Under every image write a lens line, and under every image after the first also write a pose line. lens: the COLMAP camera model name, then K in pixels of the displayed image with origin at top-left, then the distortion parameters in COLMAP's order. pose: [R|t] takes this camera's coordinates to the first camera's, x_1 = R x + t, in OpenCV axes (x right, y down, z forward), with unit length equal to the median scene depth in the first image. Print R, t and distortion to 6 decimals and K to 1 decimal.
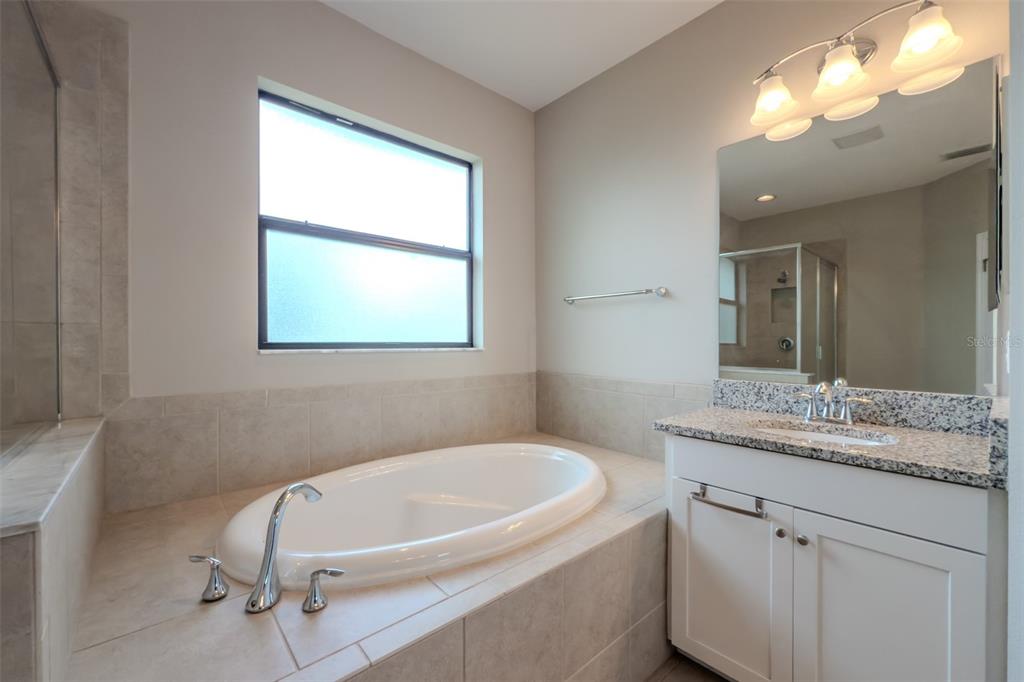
lens RADIAL K [[413.5, 0, 510.8], [0, 413.5, 345.6], [0, 0, 1]] dist [-0.011301, -0.000186]
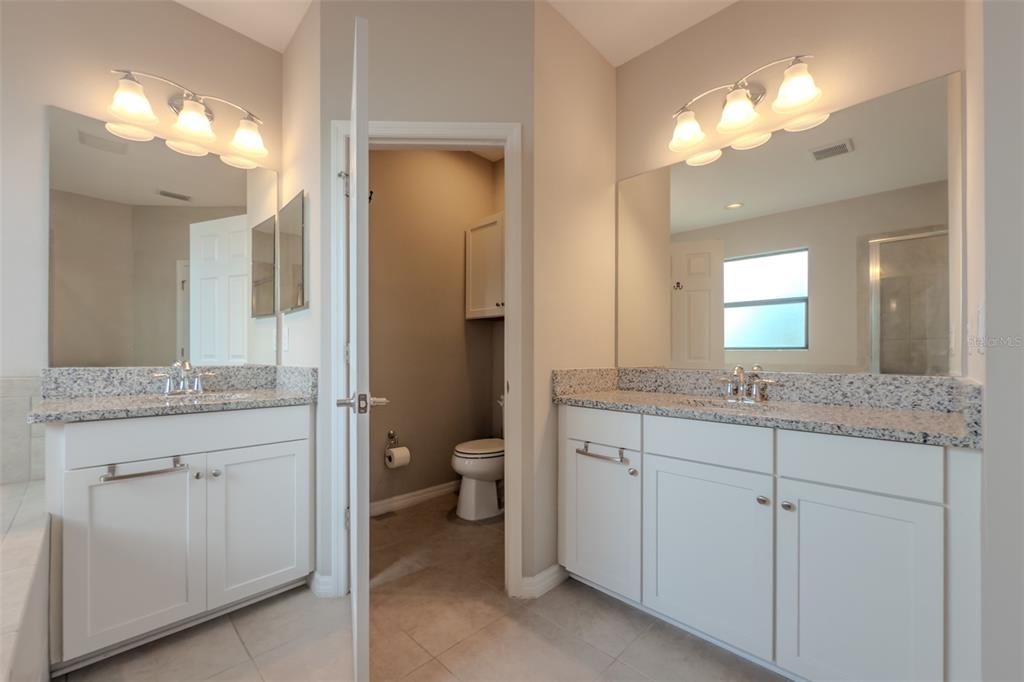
lens RADIAL K [[413.5, 0, 510.9], [0, 413.5, 349.9], [0, 0, 1]] dist [-0.011301, -0.000186]
pose [[-0.088666, 0.013183, 0.995974, -0.581205], [0.001897, 0.999913, -0.013066, 0.072290], [-0.996060, 0.000731, -0.088684, 0.127133]]
